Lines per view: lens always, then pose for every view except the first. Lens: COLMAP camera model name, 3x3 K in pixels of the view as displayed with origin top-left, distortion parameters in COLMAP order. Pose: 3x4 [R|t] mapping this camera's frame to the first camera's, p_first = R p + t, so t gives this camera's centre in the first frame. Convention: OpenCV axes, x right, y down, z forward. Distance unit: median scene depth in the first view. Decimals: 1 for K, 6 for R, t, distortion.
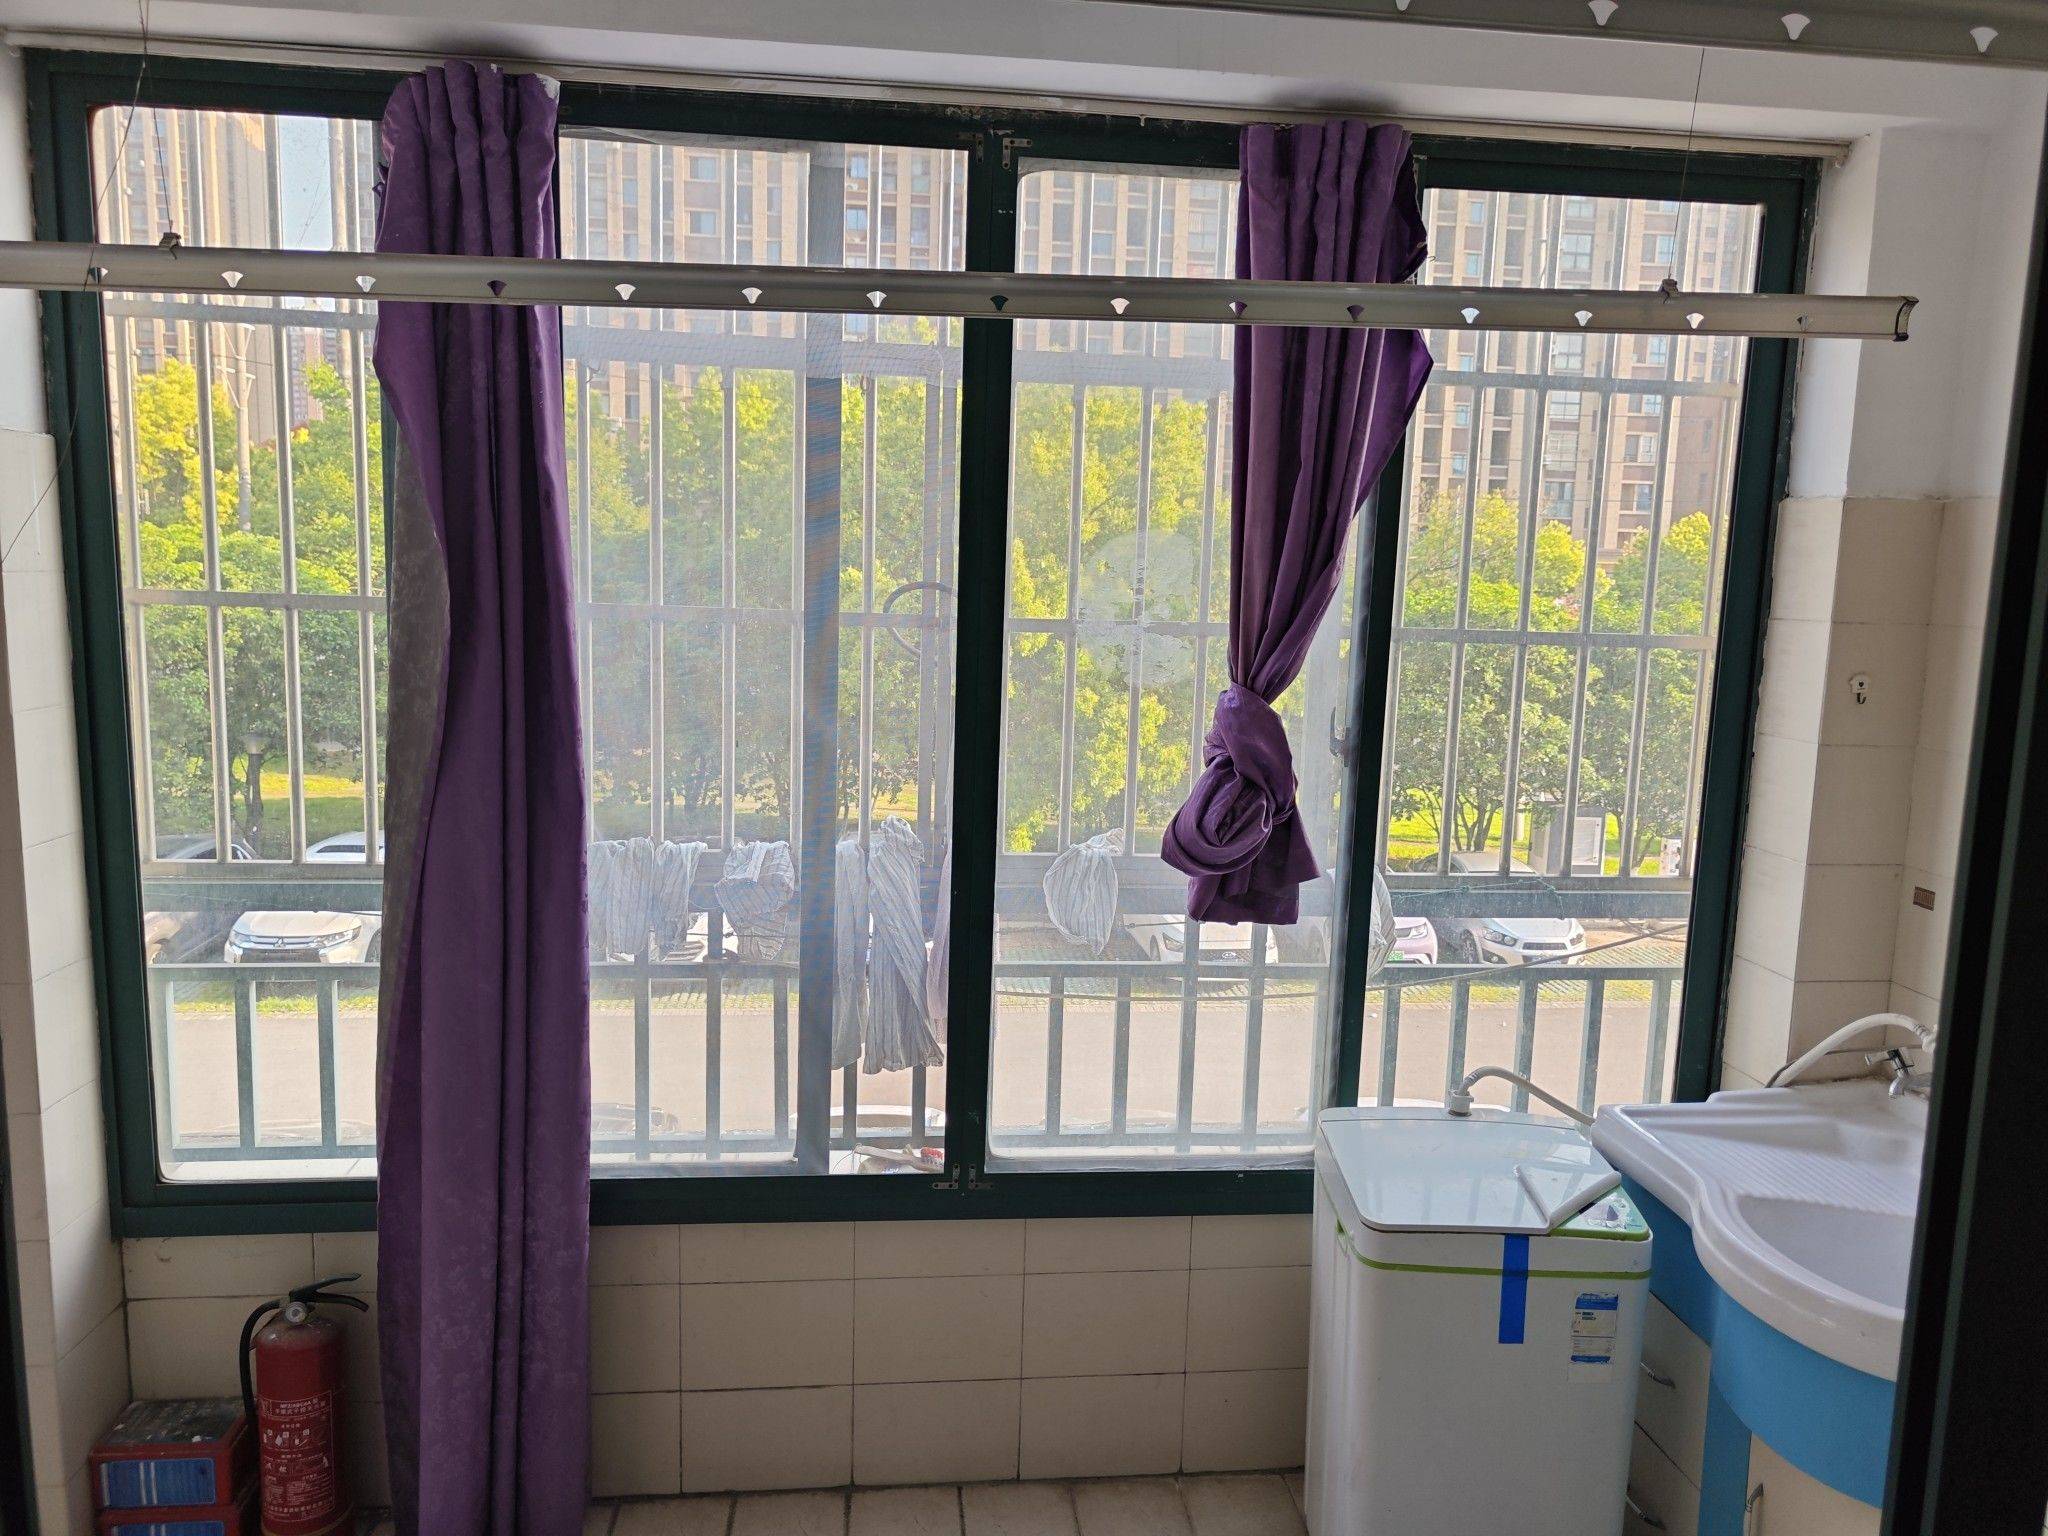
lens RADIAL K [[1427.7, 0, 1024.0], [0, 1427.7, 768.0], [0, 0, 1]] dist [0.006154, 0.000228]
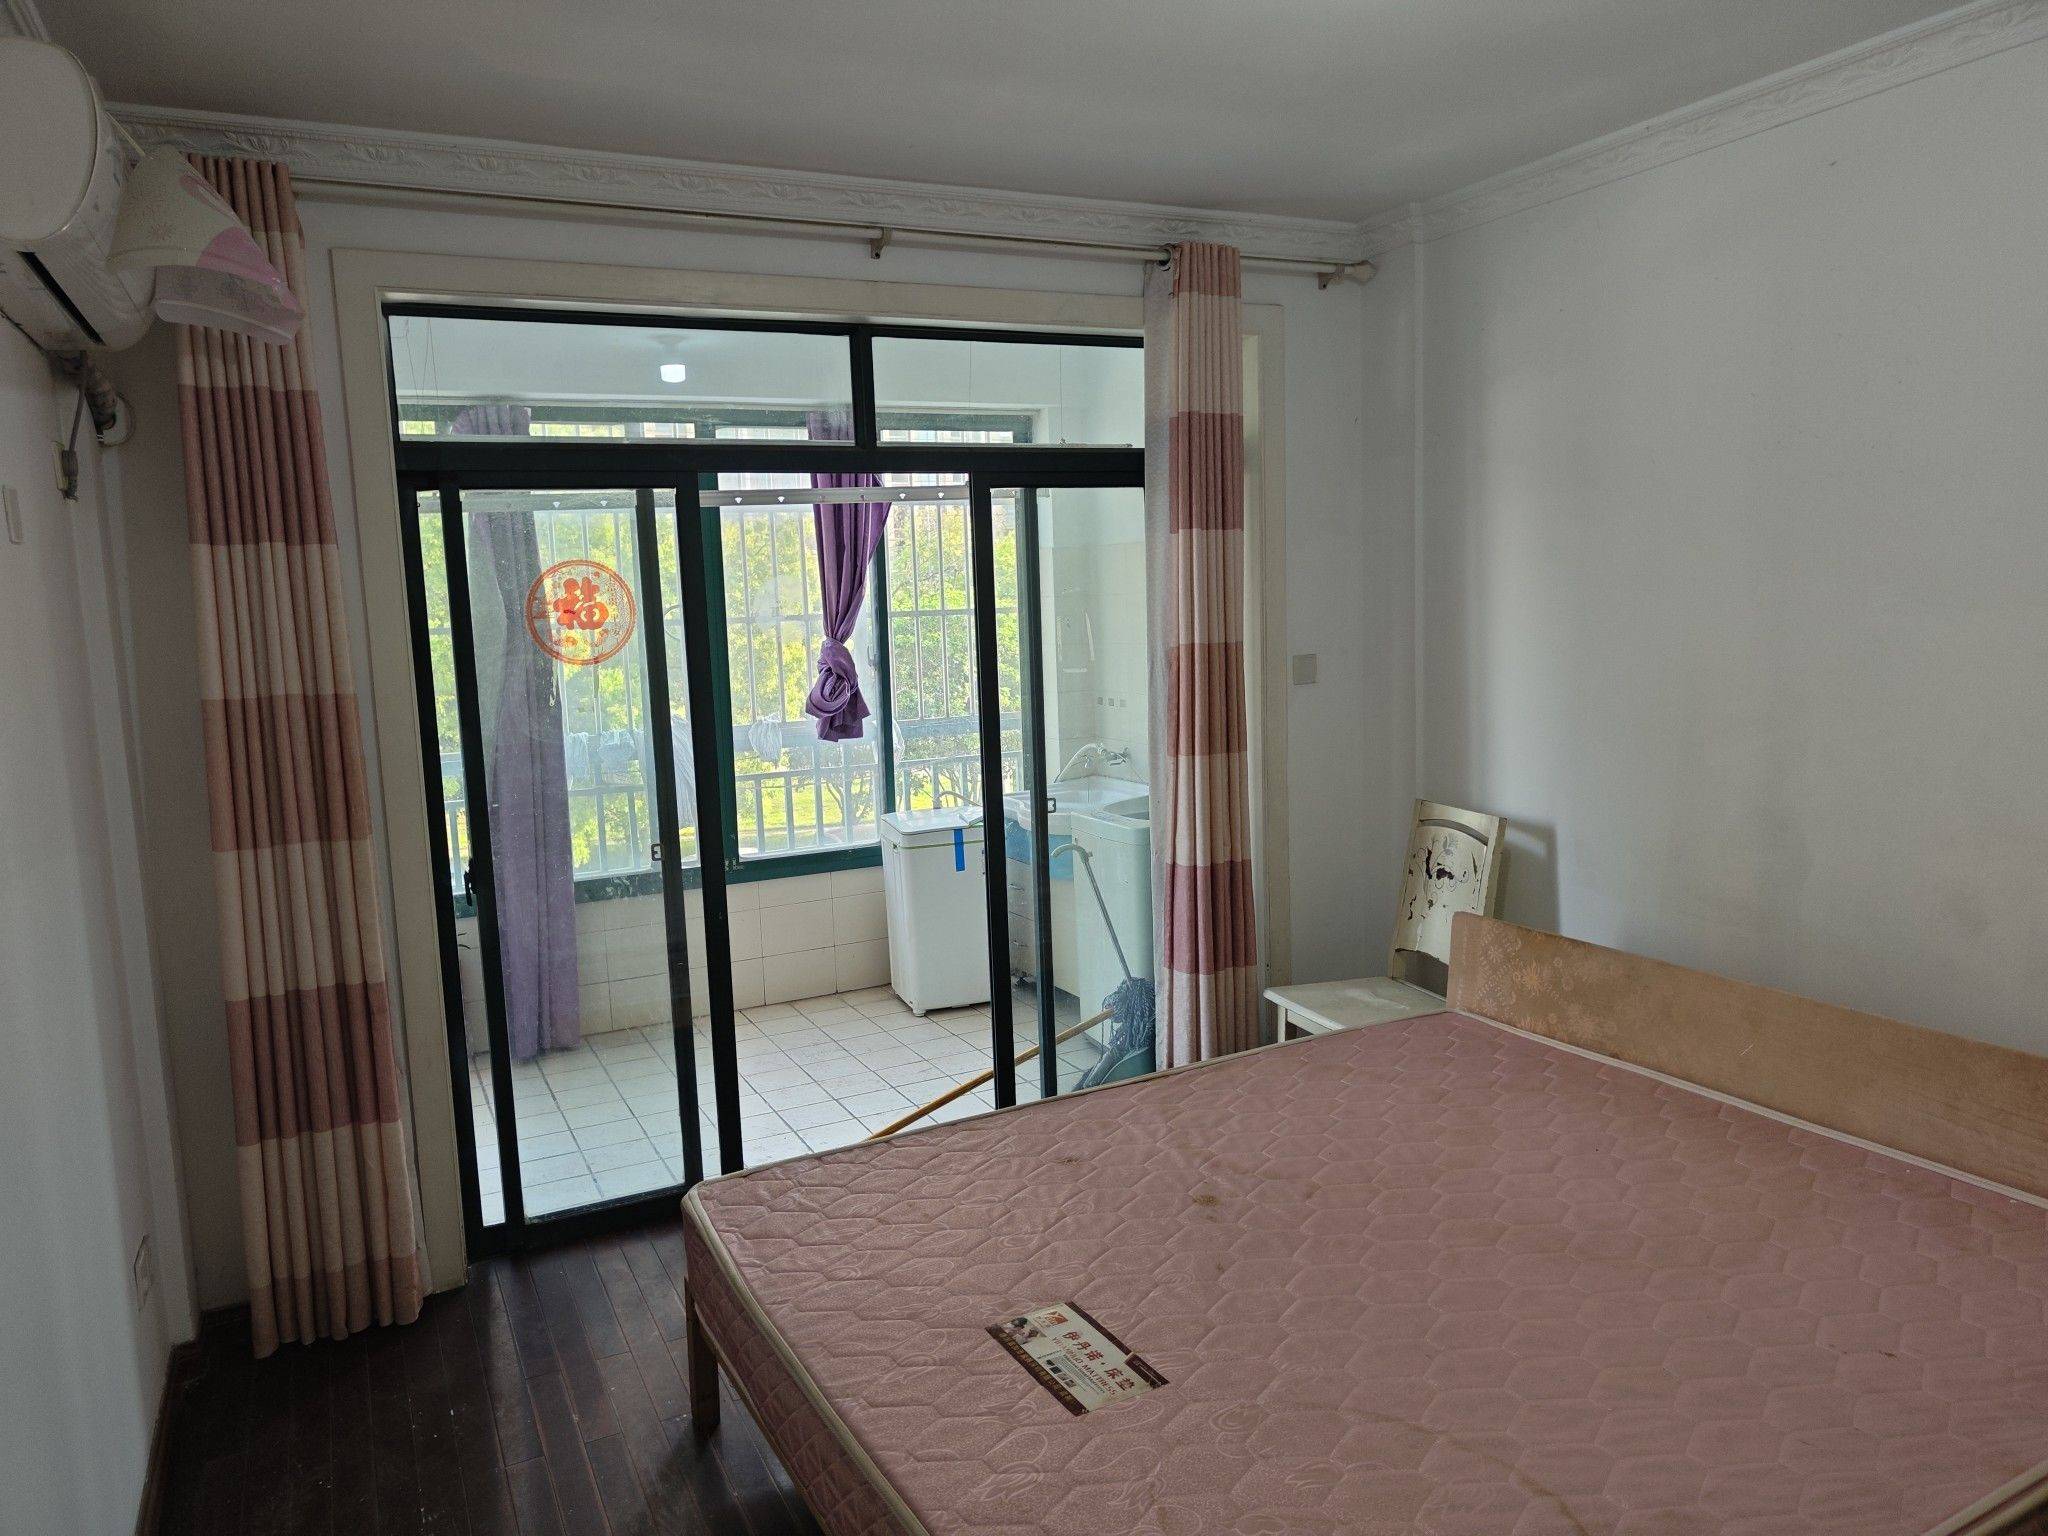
lens RADIAL K [[1427.7, 0, 1024.0], [0, 1427.7, 768.0], [0, 0, 1]] dist [0.006154, 0.000228]
pose [[0.936478, -0.105936, 0.334346, -0.361968], [0.110596, 0.993852, 0.005127, 0.178938], [-0.332833, 0.032176, 0.942437, -1.341751]]
